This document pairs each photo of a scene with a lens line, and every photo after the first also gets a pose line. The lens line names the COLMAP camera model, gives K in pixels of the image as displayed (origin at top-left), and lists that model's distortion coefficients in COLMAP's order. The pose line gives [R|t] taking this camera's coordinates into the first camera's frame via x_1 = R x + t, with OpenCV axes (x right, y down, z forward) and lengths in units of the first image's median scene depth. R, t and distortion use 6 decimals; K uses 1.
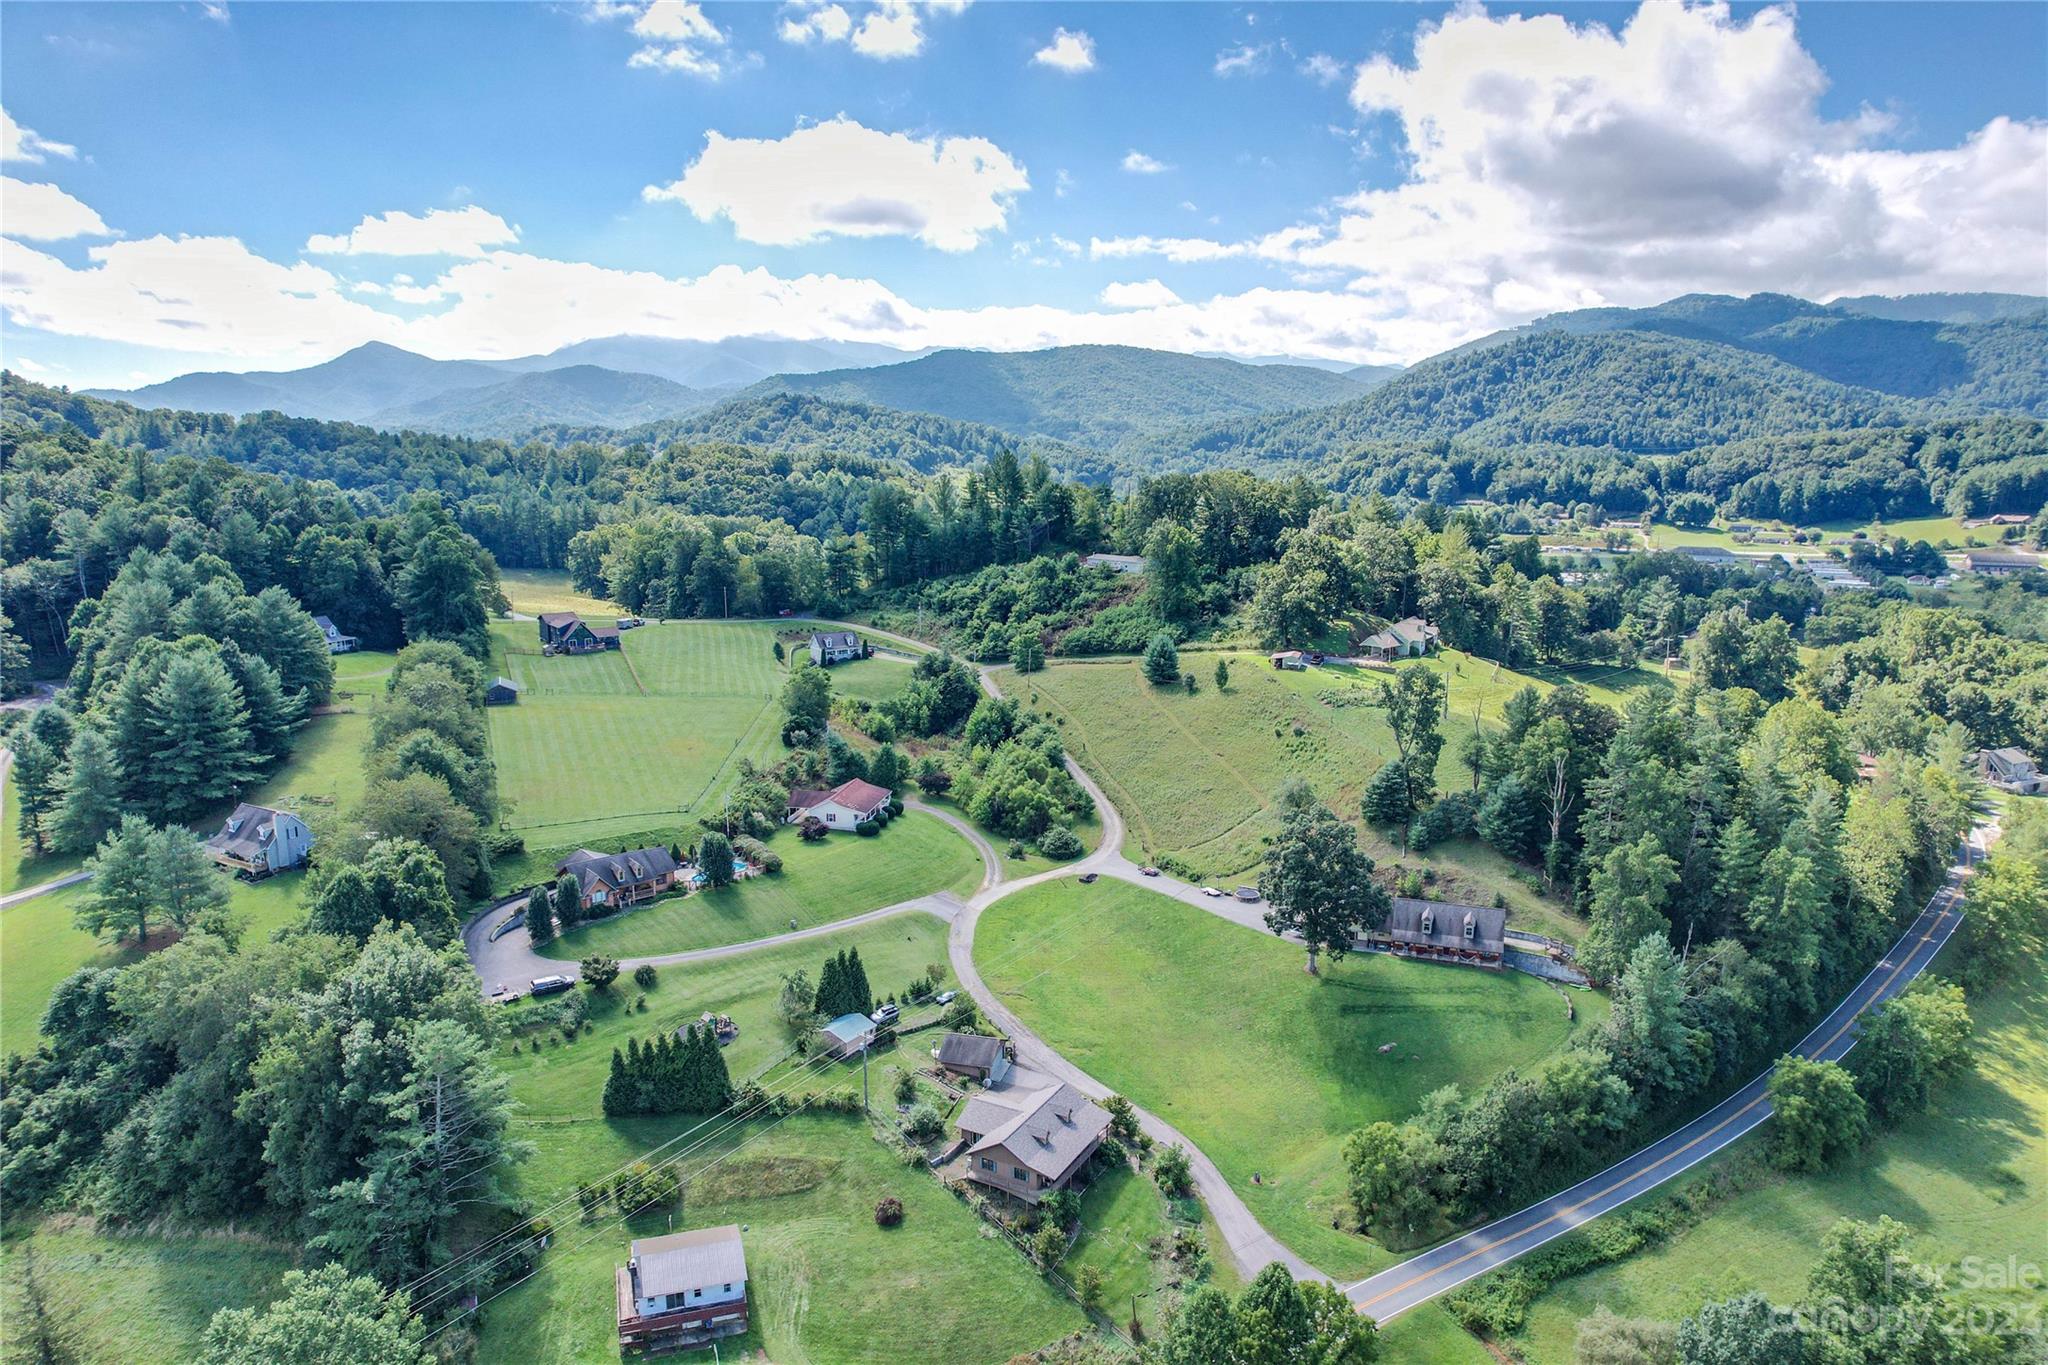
lens RADIAL K [[1295.3, 0, 1026.6], [0, 1295.3, 701.9], [0, 0, 1]] dist [-0.069723, 0.054246]
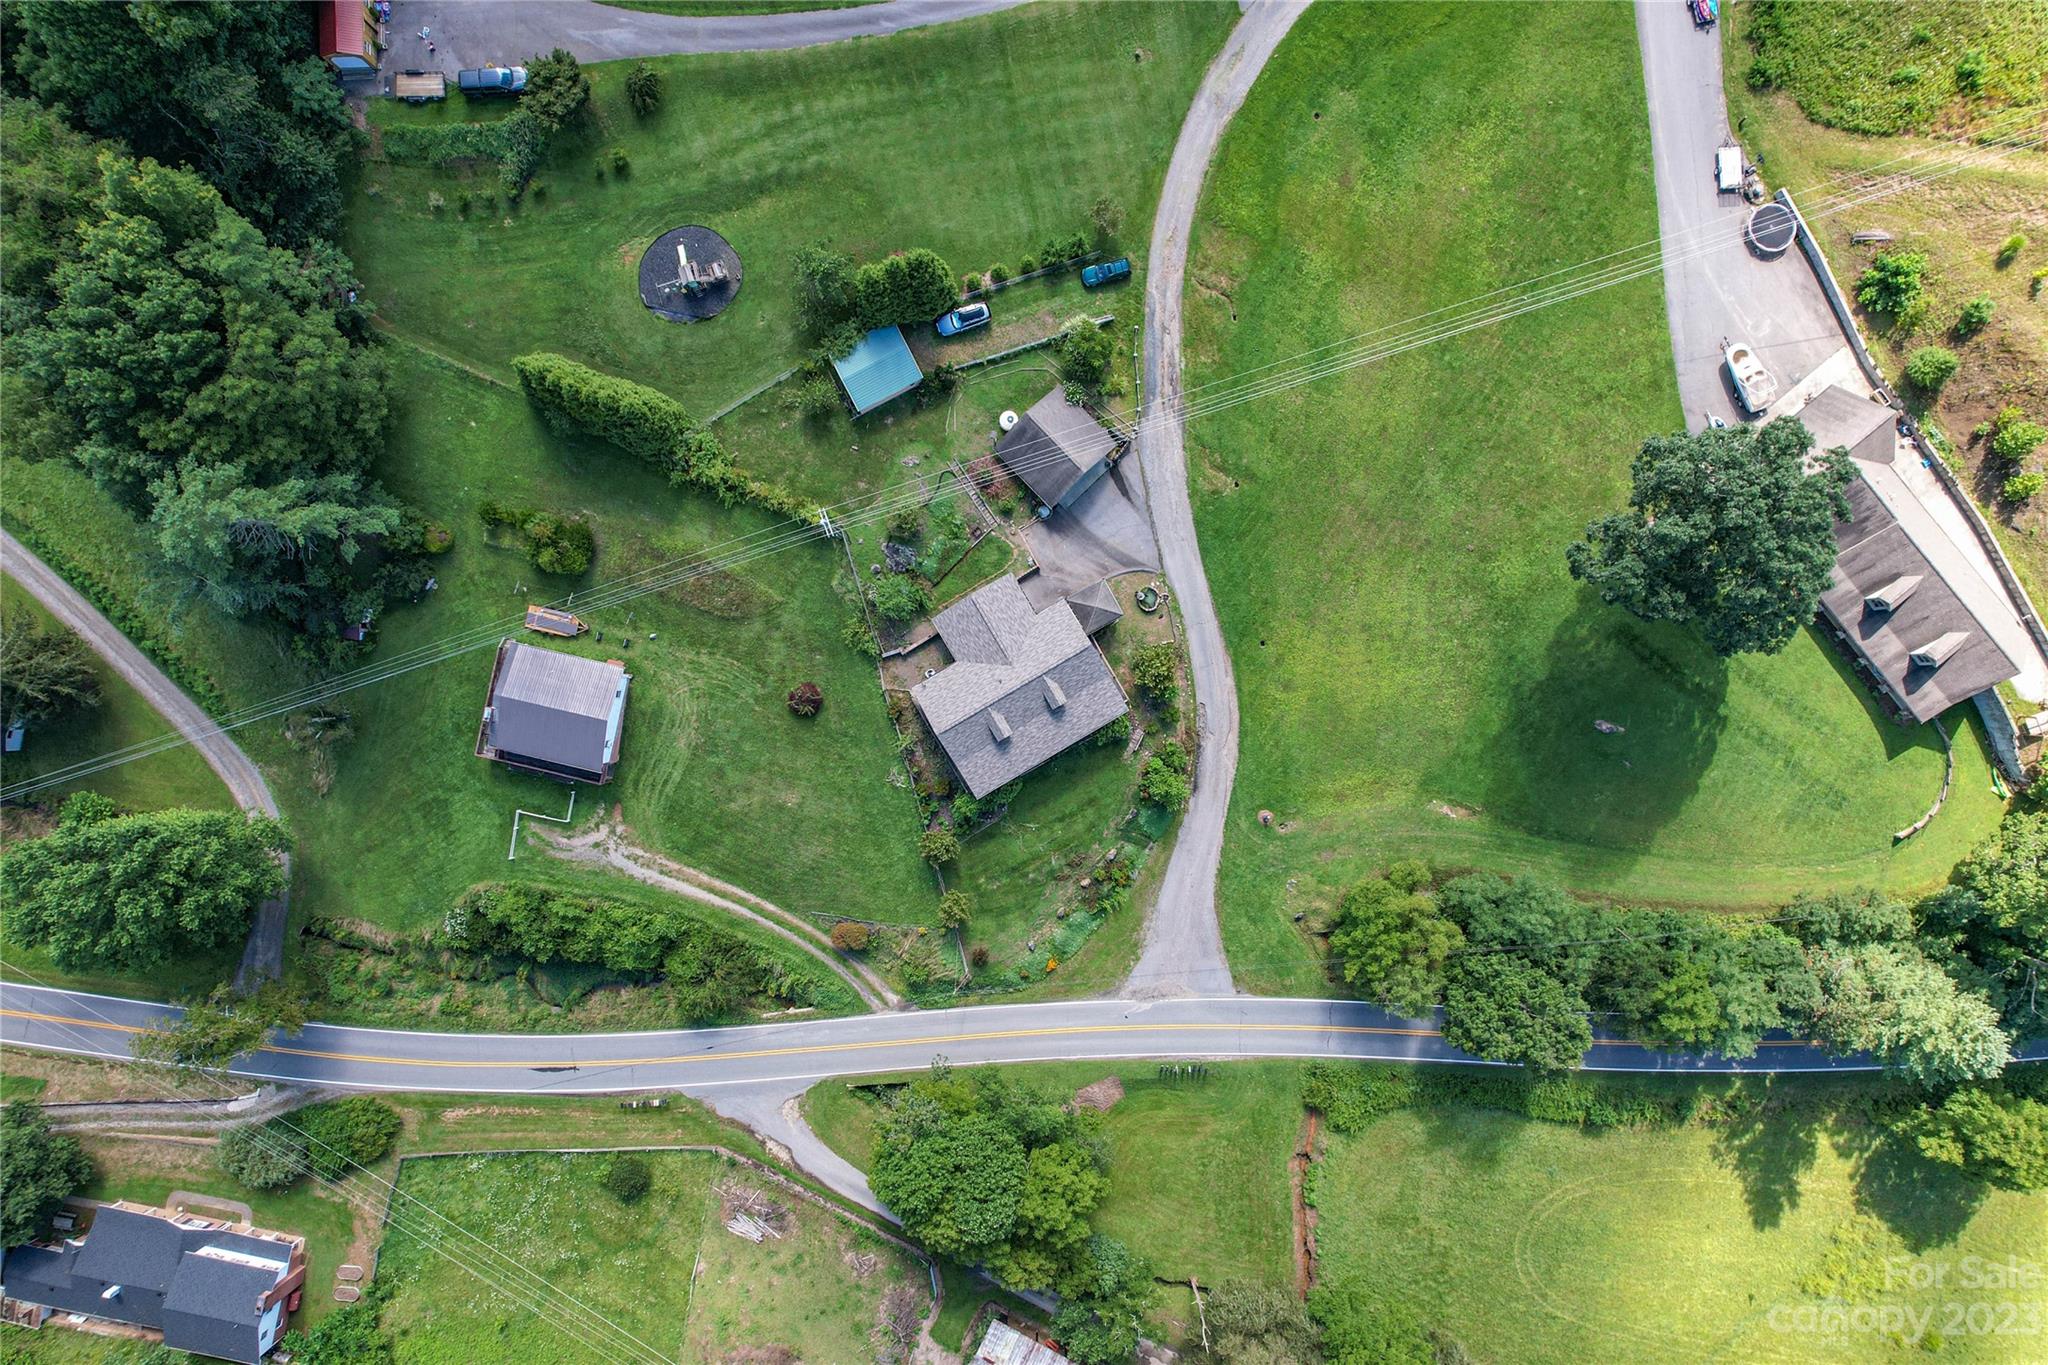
lens RADIAL K [[1295.3, 0, 1026.6], [0, 1295.3, 701.9], [0, 0, 1]] dist [-0.069723, 0.054246]
pose [[0.855816, 0.514864, -0.049947, 0.048262], [-0.075592, 0.219998, 0.972567, -0.372801], [0.511728, -0.828562, 0.227197, 0.797992]]
